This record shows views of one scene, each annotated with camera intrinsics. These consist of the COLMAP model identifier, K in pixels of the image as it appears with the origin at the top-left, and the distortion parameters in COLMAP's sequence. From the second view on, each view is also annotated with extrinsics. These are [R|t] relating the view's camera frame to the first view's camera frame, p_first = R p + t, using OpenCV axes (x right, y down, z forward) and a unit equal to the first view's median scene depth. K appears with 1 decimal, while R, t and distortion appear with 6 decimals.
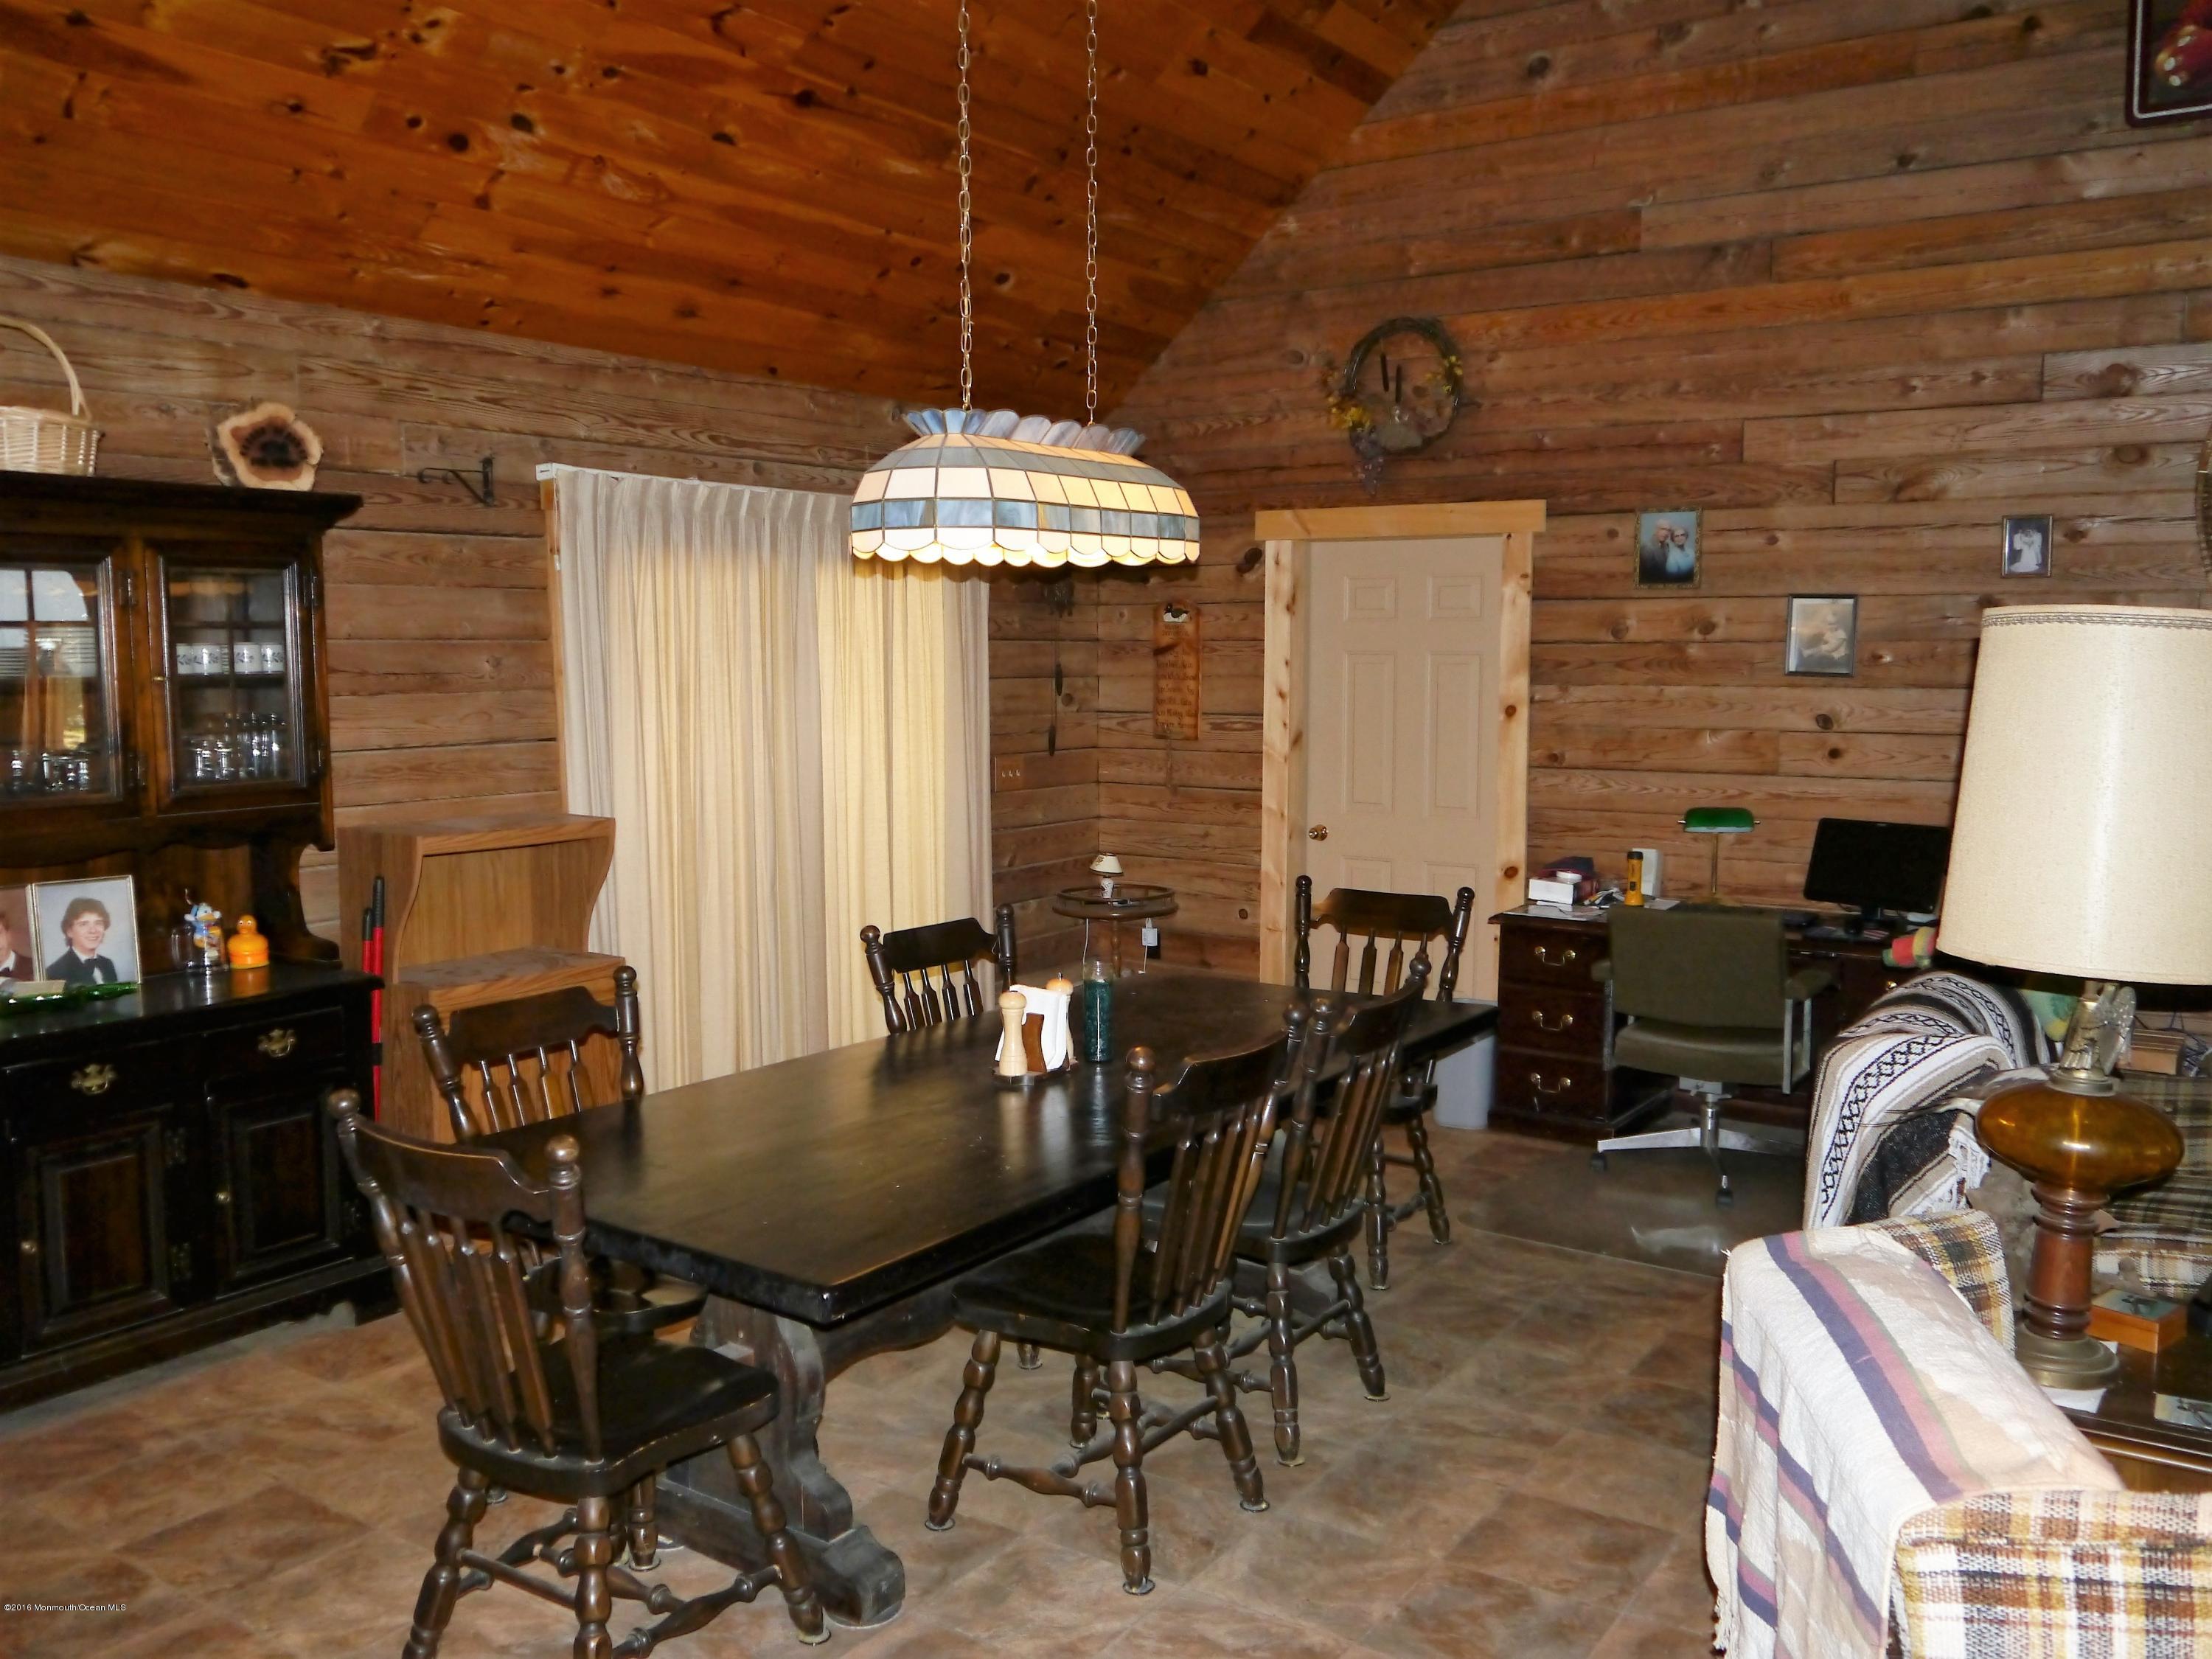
lens RADIAL K [[1779.0, 0, 1157.5], [0, 1779.0, 826.7], [0, 0, 1]] dist [-0.024982, 0.003245]
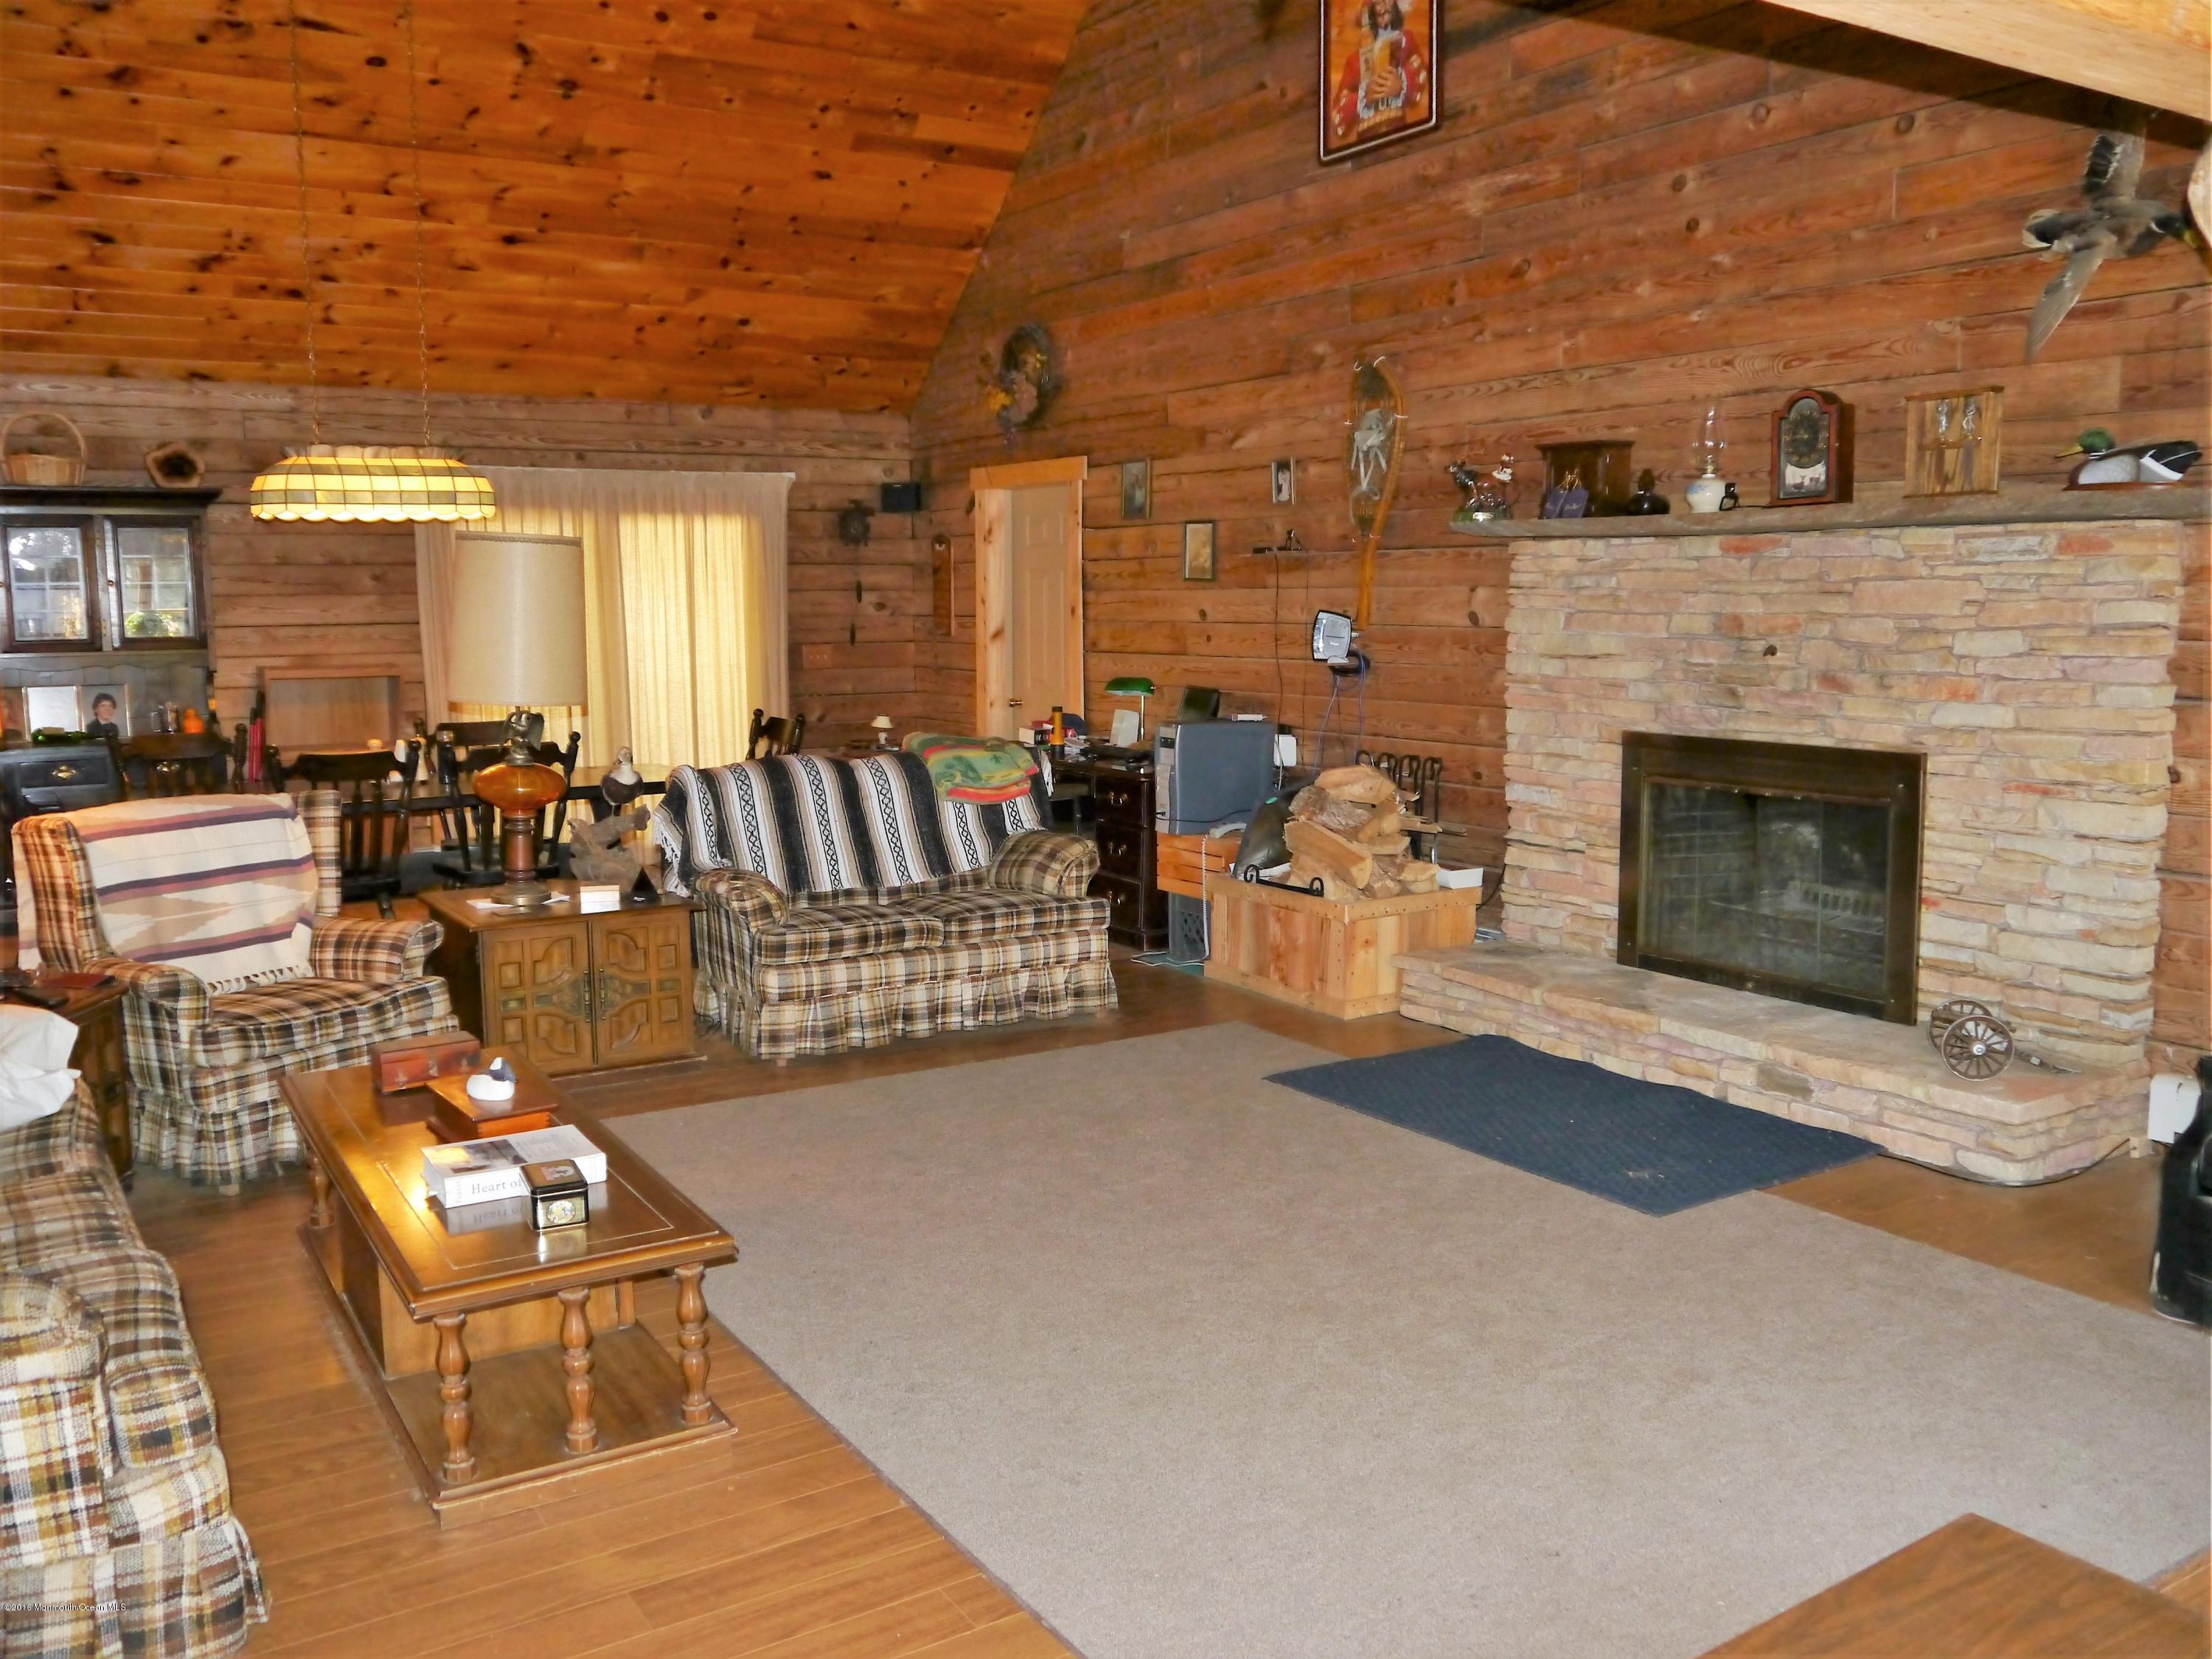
lens RADIAL K [[1779.0, 0, 1157.5], [0, 1779.0, 826.7], [0, 0, 1]] dist [-0.024982, 0.003245]
pose [[0.922296, 0.045525, -0.383794, 0.878608], [-0.032396, 0.998650, 0.040607, 0.048813], [0.385124, -0.025018, 0.922526, -0.278034]]
